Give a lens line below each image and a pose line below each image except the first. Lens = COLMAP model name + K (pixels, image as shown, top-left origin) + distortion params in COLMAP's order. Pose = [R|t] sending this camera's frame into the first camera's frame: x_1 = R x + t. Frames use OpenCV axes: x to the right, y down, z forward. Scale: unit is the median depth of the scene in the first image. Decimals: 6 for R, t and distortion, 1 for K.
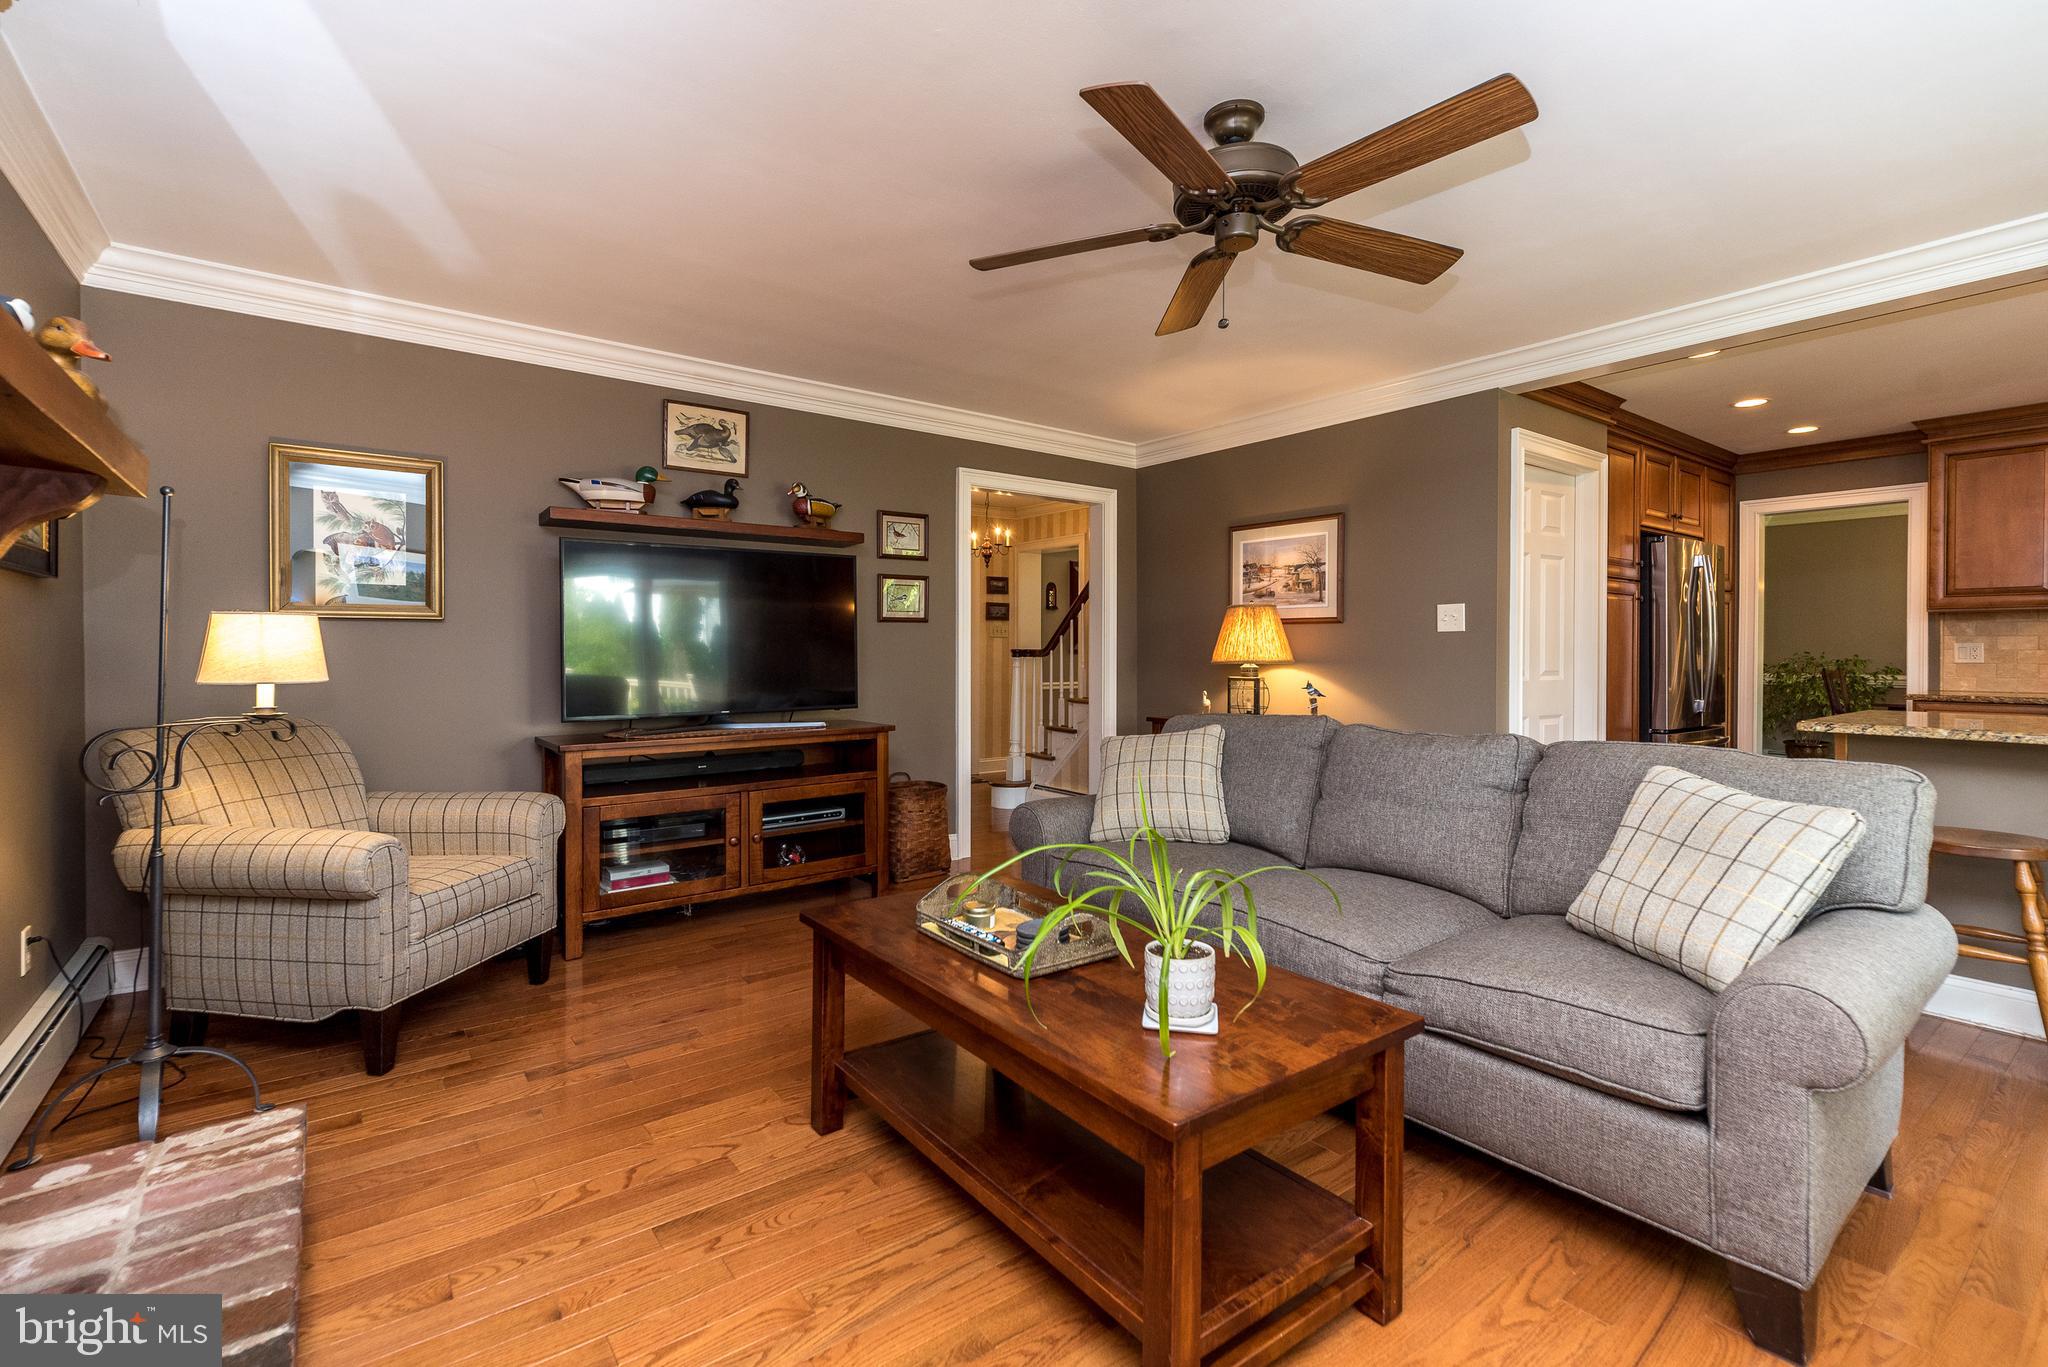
lens RADIAL K [[904.7, 0, 1022.3], [0, 904.7, 658.1], [0, 0, 1]] dist [0.000465, 0.000129]
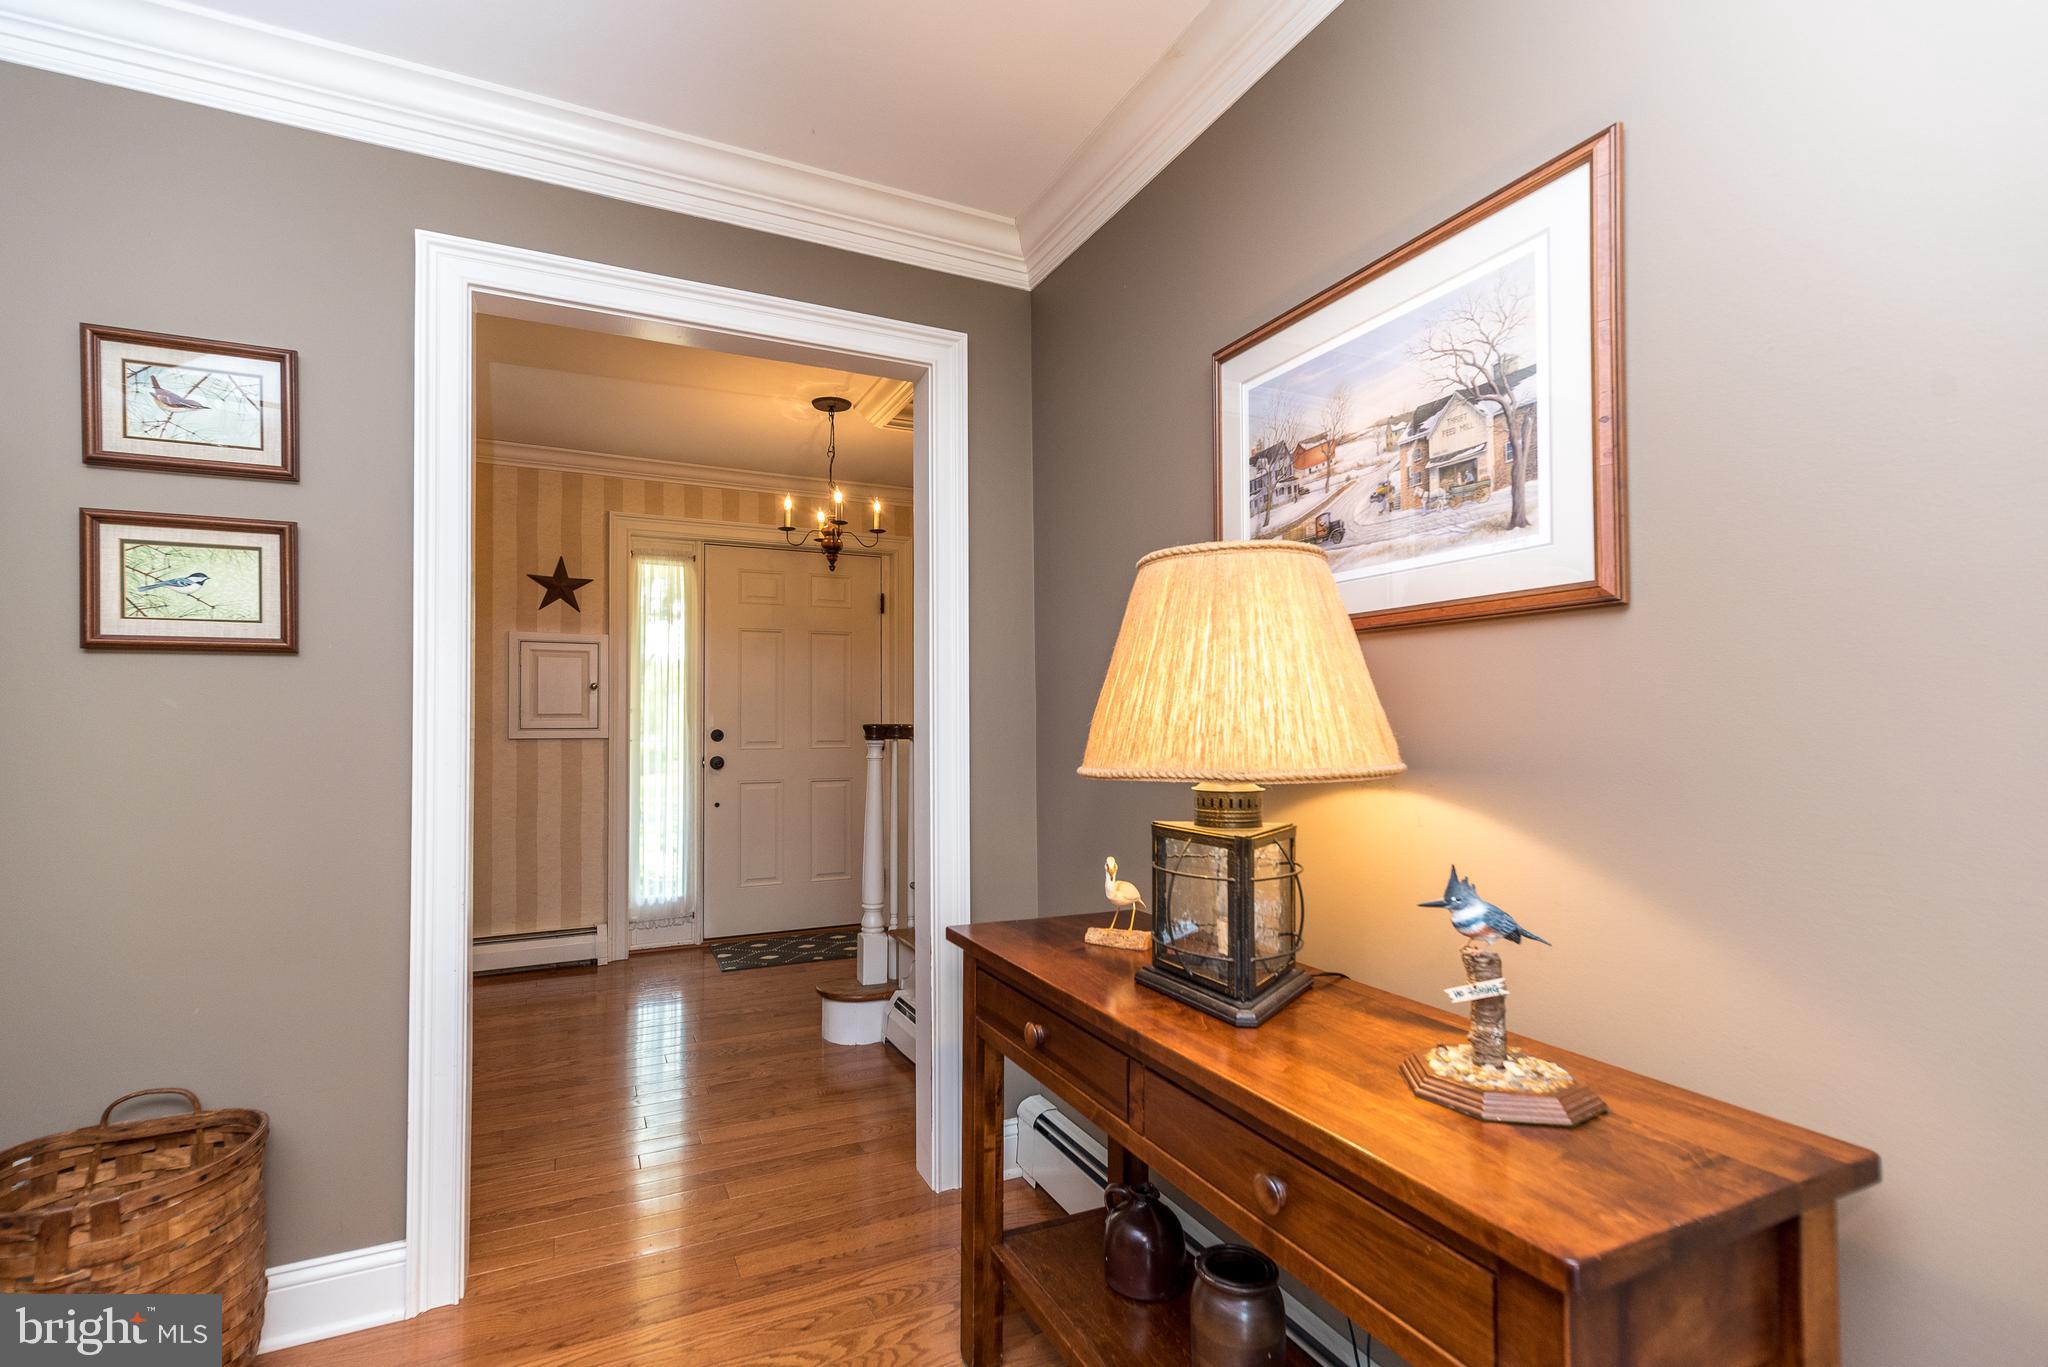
lens RADIAL K [[896.0, 0, 1015.0], [0, 896.0, 705.6], [0, 0, 1]] dist [-0.061902, 0.016056]
pose [[0.979084, -0.006693, -0.203345, 0.249589], [0.001539, 0.999674, -0.025497, -0.010555], [0.203449, 0.024651, 0.978775, 0.756729]]
